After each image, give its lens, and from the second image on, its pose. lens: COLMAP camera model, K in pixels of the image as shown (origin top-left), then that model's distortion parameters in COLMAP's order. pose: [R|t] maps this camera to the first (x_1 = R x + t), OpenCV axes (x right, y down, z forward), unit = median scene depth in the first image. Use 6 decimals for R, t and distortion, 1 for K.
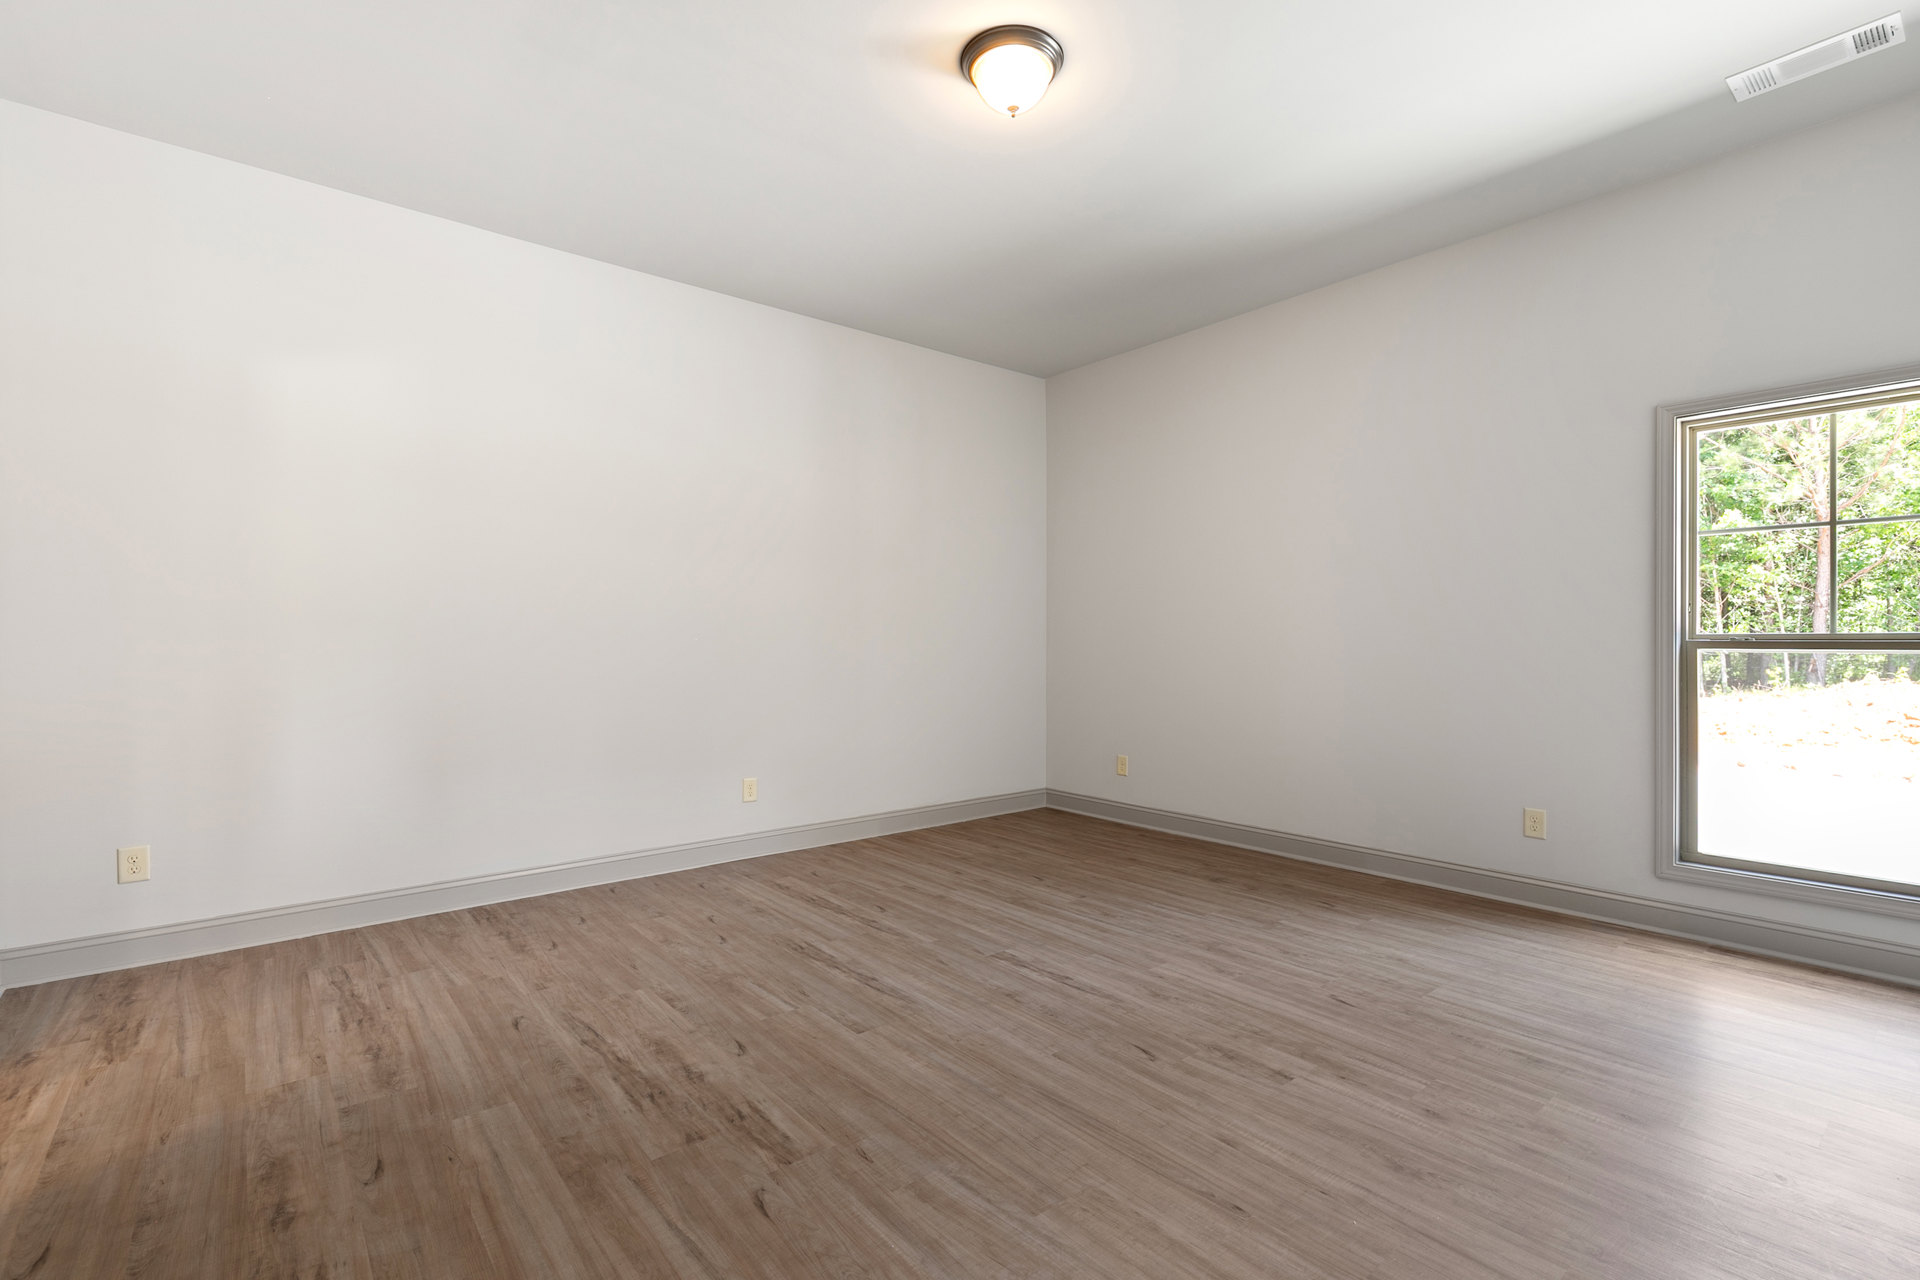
lens RADIAL K [[870.9, 0, 957.3], [0, 870.9, 634.3], [0, 0, 1]] dist [0.013320, -0.001083]
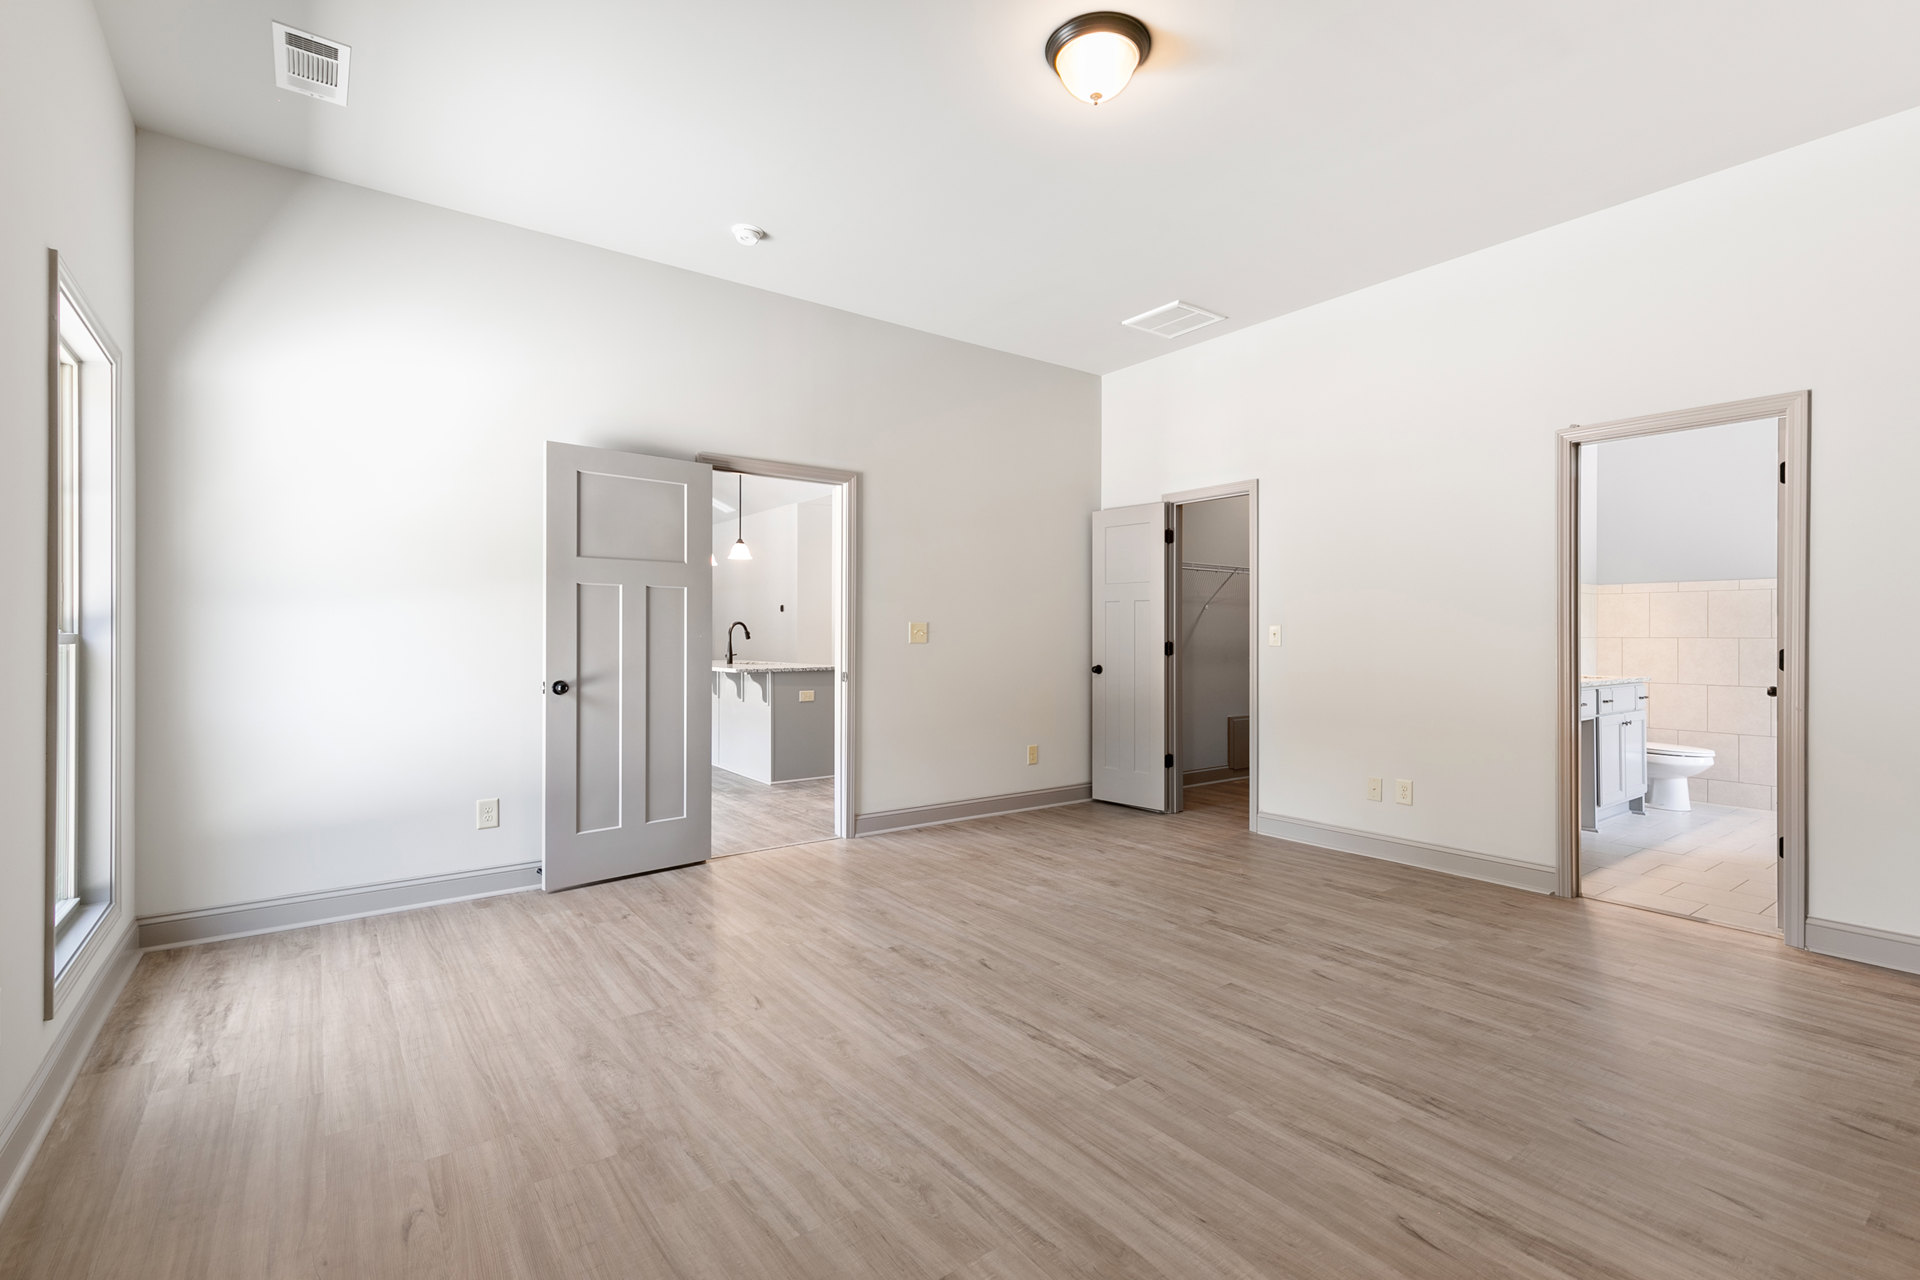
lens RADIAL K [[870.9, 0, 960.7], [0, 870.9, 646.4], [0, 0, 1]] dist [0.013320, -0.001083]
pose [[-0.998869, -0.001172, 0.047536, 0.161903], [-0.001008, 0.999993, 0.003488, 0.016633], [-0.047540, 0.003436, -0.998863, 1.900985]]
